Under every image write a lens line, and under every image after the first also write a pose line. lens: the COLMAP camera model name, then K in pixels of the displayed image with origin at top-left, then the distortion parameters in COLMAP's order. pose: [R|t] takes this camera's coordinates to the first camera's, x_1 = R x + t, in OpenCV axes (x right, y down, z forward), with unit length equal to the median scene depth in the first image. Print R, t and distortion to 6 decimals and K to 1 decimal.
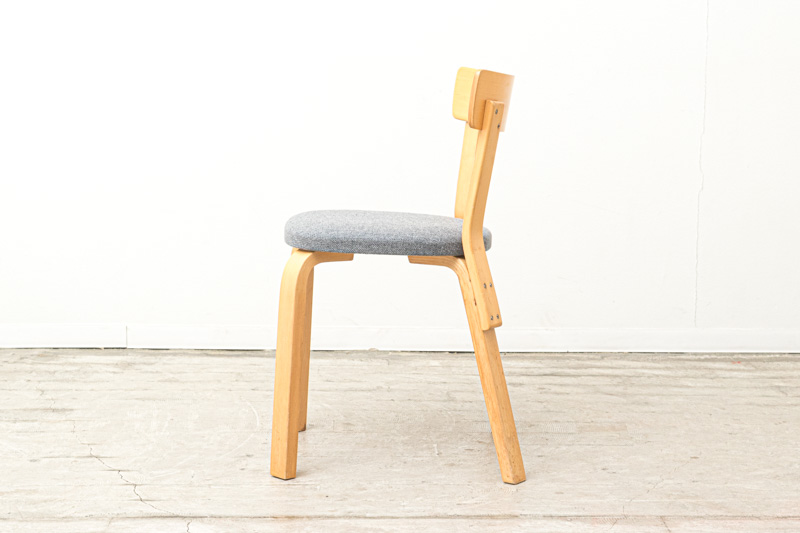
lens RADIAL K [[1483.7, 0, 393.8], [0, 1483.7, 266.1], [0, 0, 1]] dist [-0.029784, 0.000000]
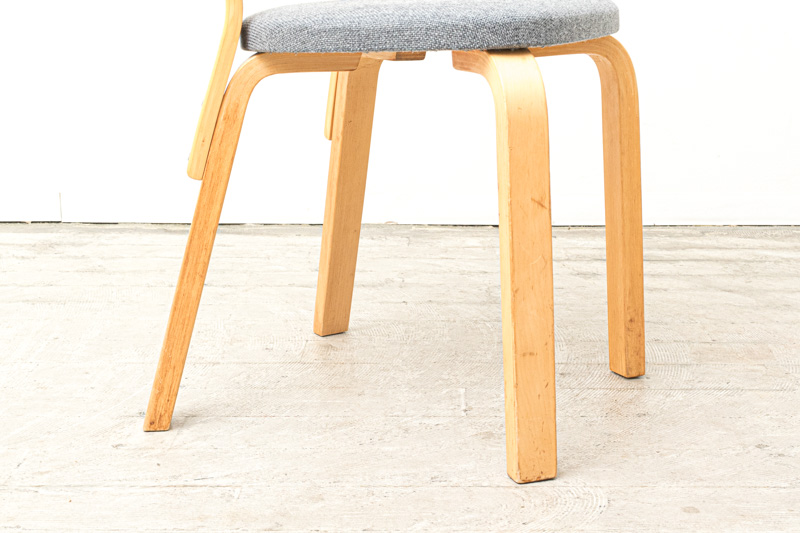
lens RADIAL K [[1276.4, 0, 406.2], [0, 1276.4, 268.0], [0, 0, 1]] dist [0.022632, 0.000000]
pose [[0.999209, -0.001663, -0.039720, 0.025445], [0.005667, 0.994881, 0.100896, 0.018912], [0.039349, -0.101041, 0.994104, 0.481534]]
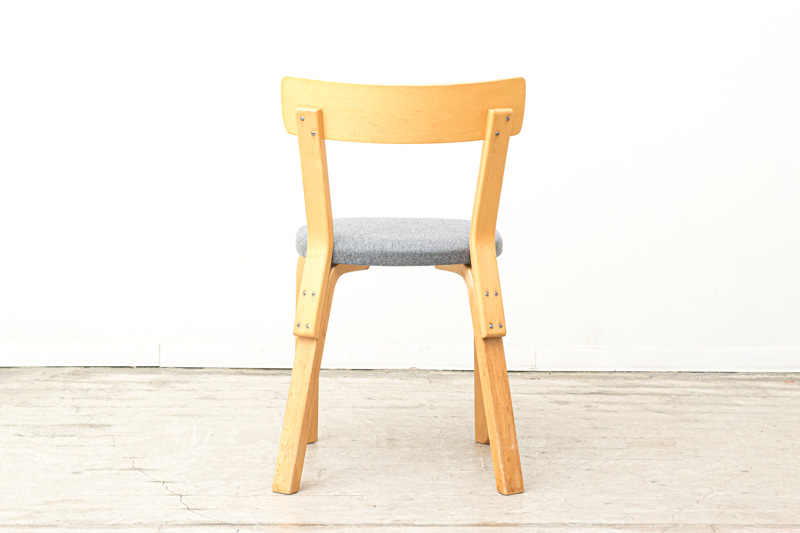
lens RADIAL K [[1614.6, 0, 403.4], [0, 1614.6, 266.4], [0, 0, 1]] dist [-0.035801, 0.000000]
pose [[0.999936, 0.000086, -0.011322, -0.011535], [-0.000305, 0.999813, -0.019348, 0.013189], [0.011319, 0.019350, 0.999749, -0.073049]]
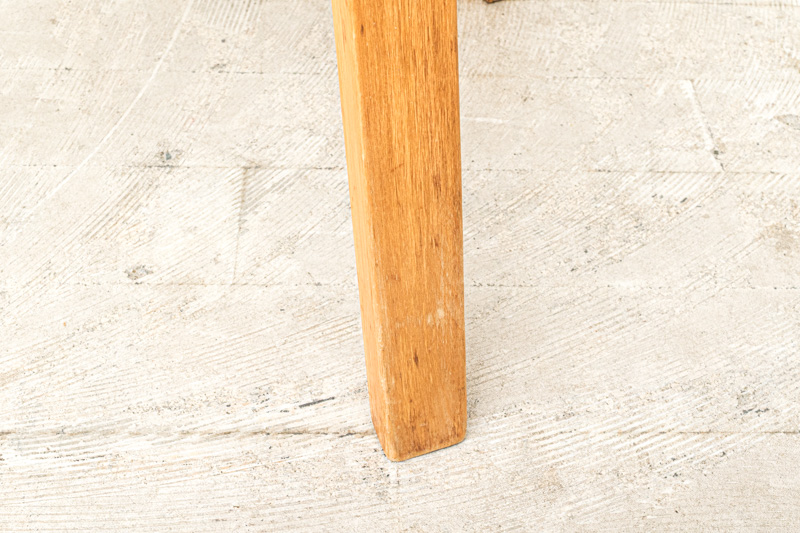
lens RADIAL K [[994.3, 0, 393.4], [0, 994.3, 266.5], [0, 0, 1]] dist [0.002325, 0.000000]
pose [[0.999419, 0.019624, 0.027857, -0.049393], [-0.032923, 0.766920, 0.640898, 0.000306], [-0.008788, -0.641443, 0.767120, 0.769767]]
